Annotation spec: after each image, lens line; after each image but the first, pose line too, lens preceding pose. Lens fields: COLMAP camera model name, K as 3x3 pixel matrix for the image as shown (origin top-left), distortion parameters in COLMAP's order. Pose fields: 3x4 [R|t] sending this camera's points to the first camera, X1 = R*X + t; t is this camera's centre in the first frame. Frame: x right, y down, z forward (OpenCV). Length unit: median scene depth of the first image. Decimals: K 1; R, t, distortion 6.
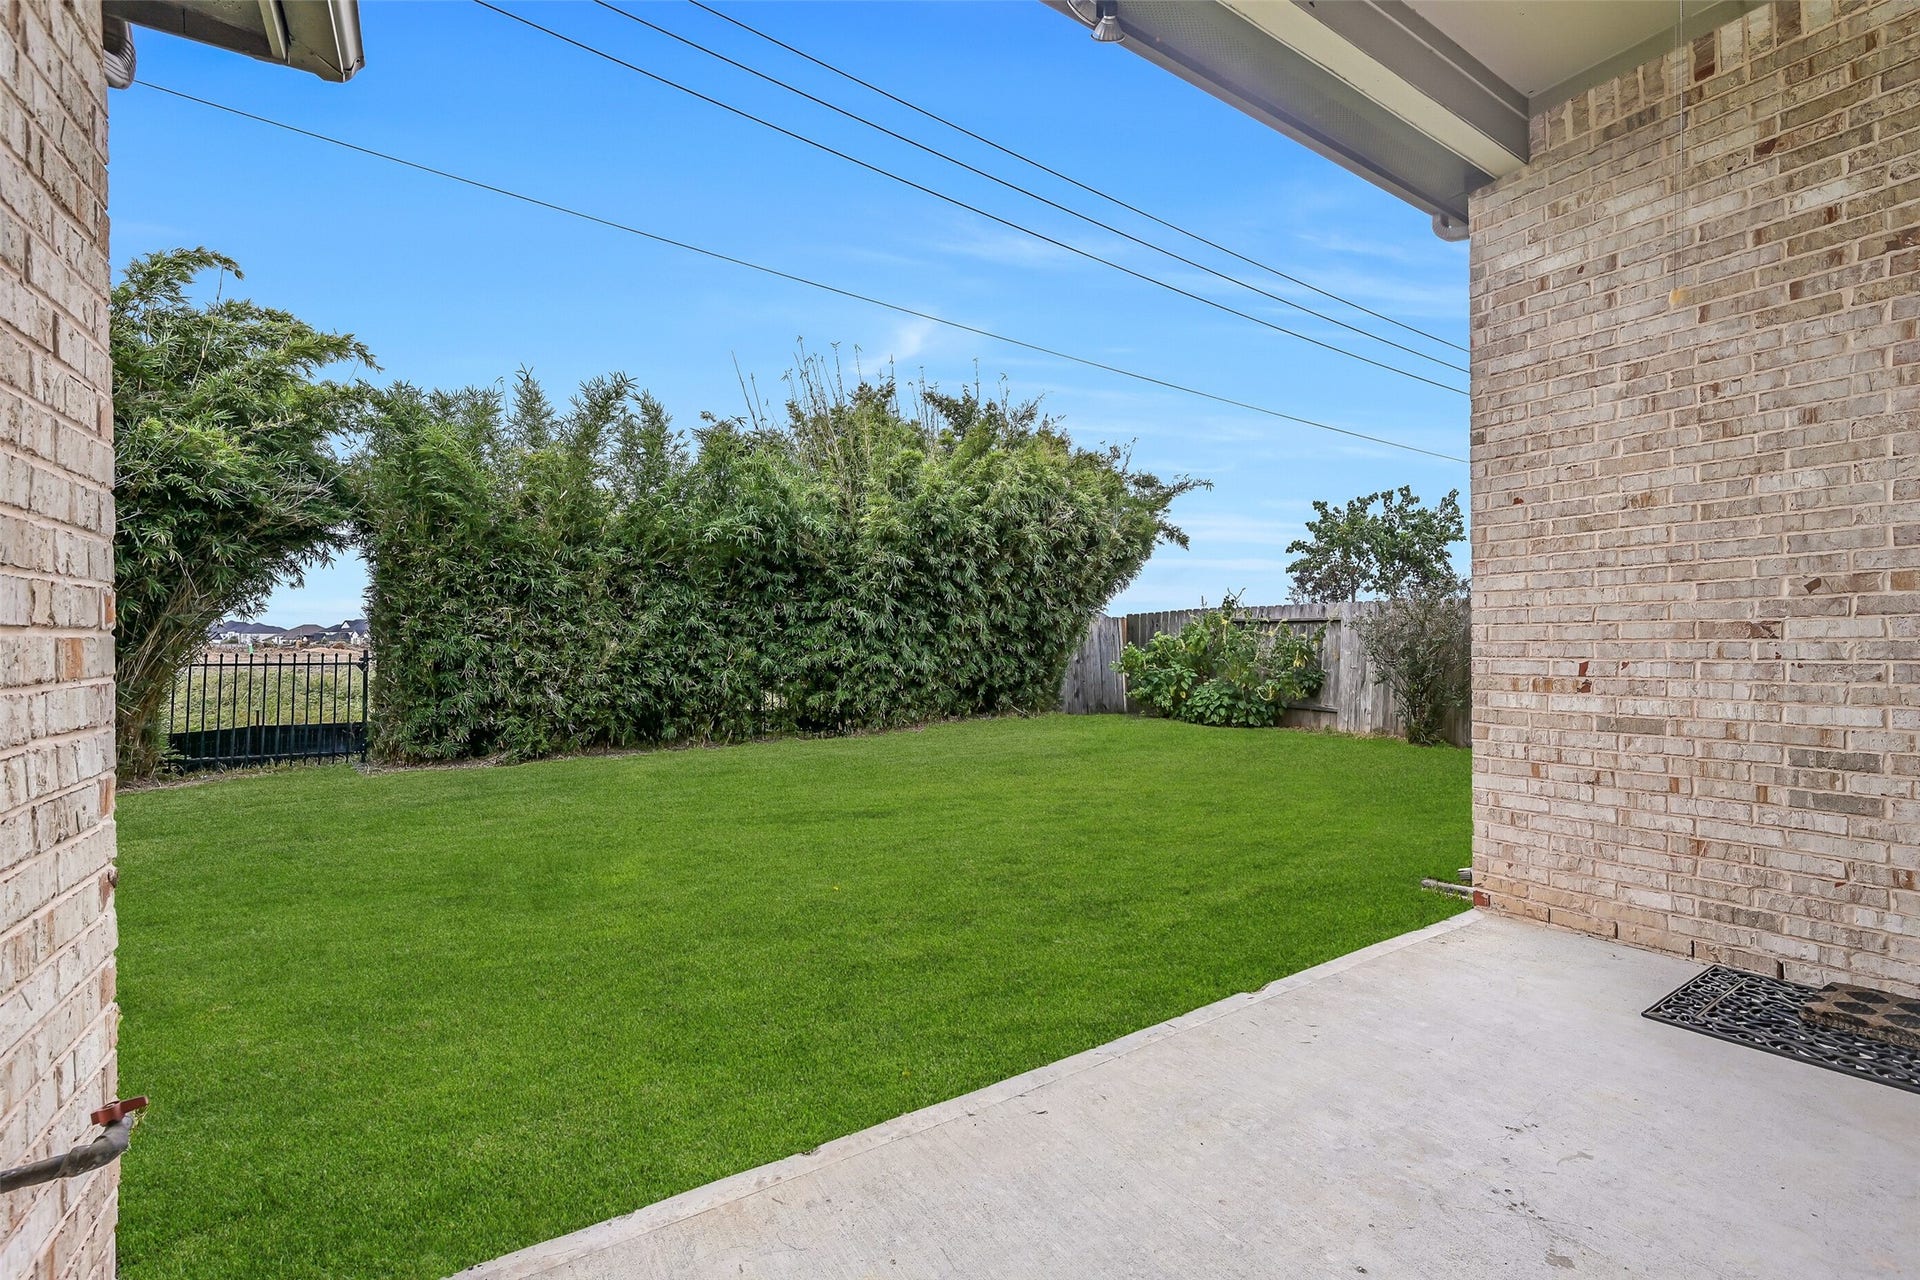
lens RADIAL K [[767.4, 0, 952.5], [0, 767.4, 639.8], [0, 0, 1]] dist [0.001871, 0.000848]
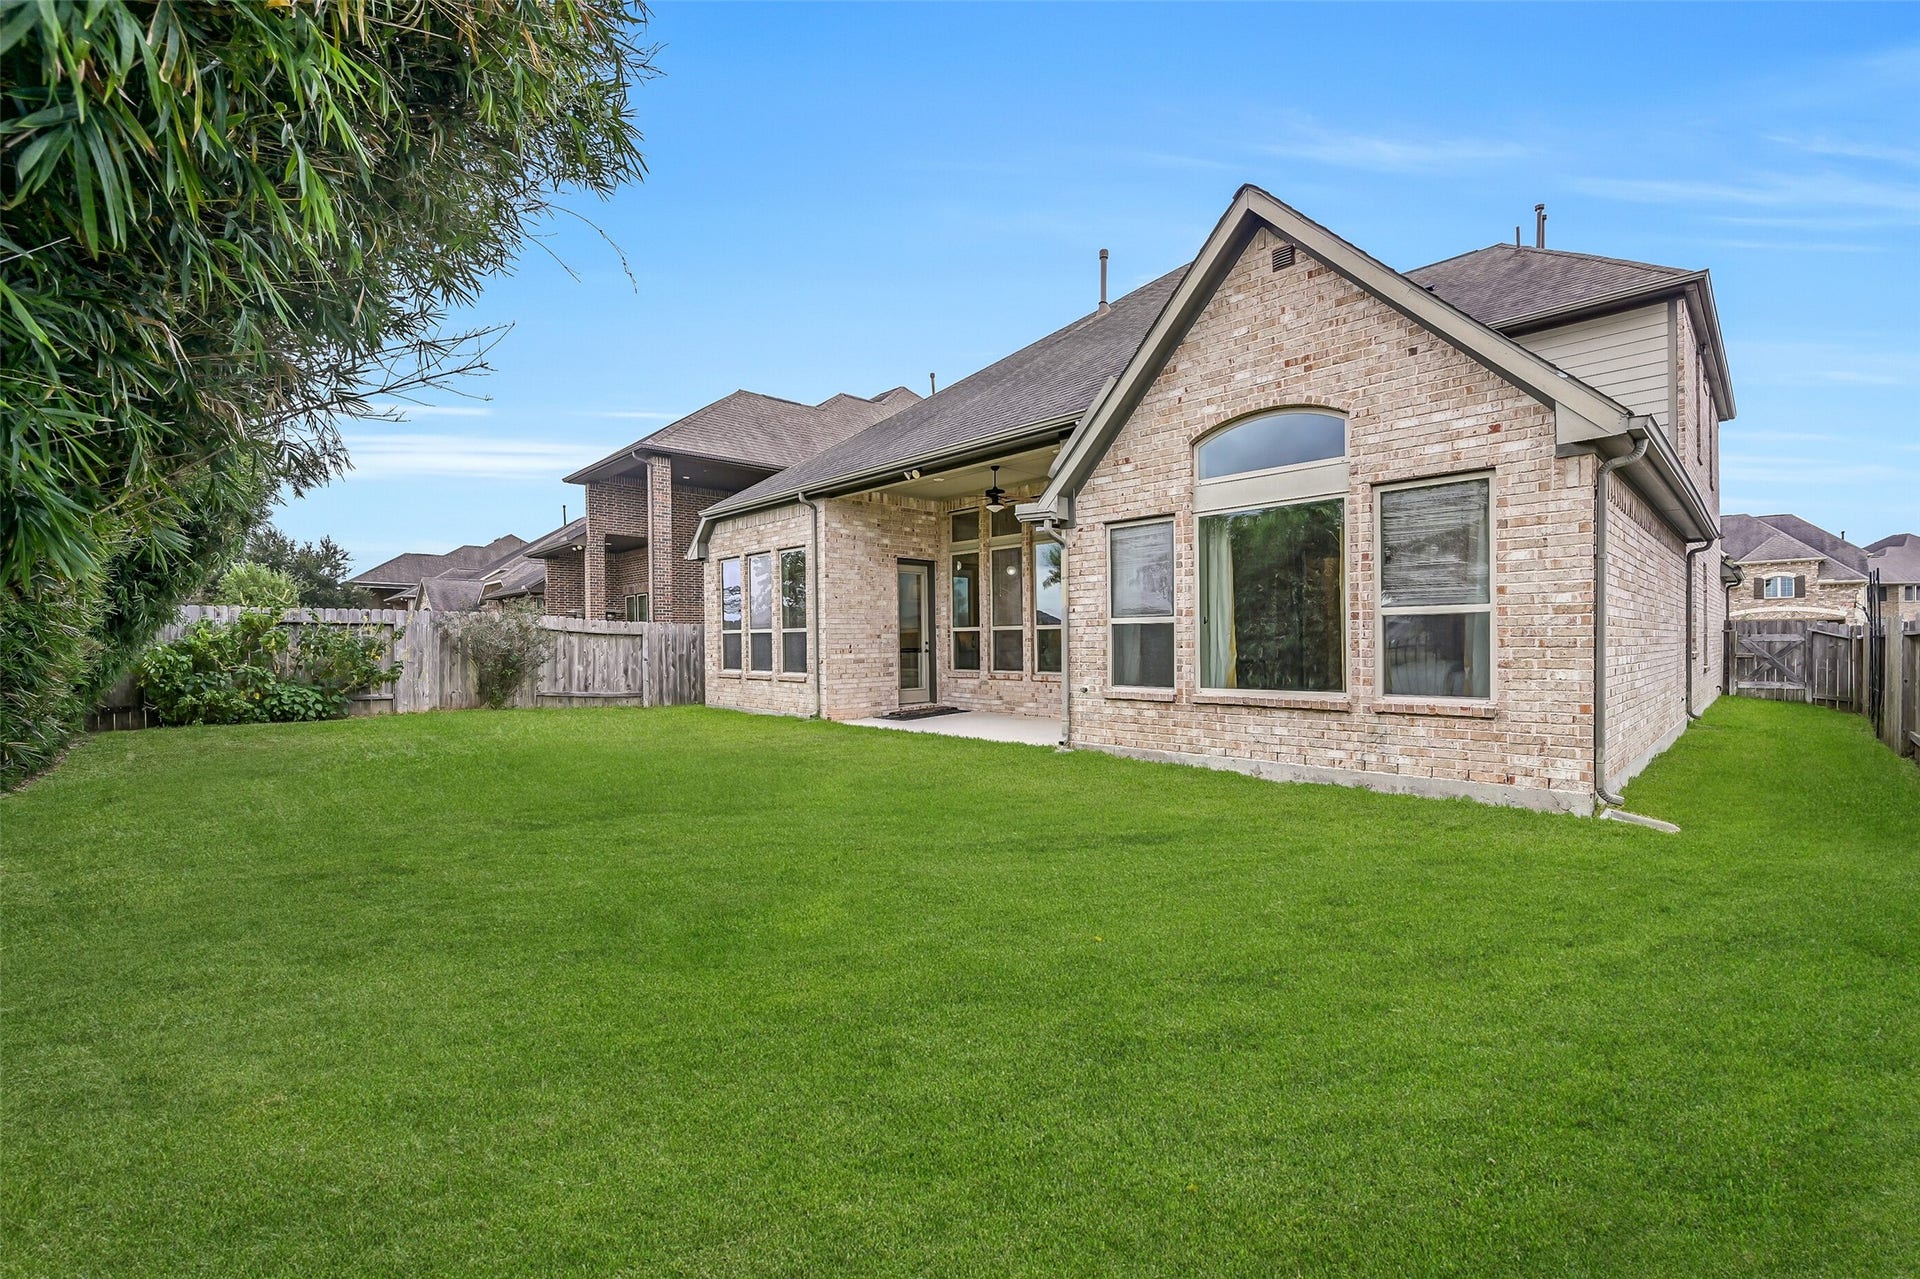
lens RADIAL K [[767.4, 0, 963.8], [0, 767.4, 637.5], [0, 0, 1]] dist [0.001871, 0.000848]
pose [[-0.165785, -0.000889, 0.986162, -2.870490], [0.000846, 0.999999, 0.001043, -0.009172], [-0.986162, 0.001008, -0.165784, 1.079104]]
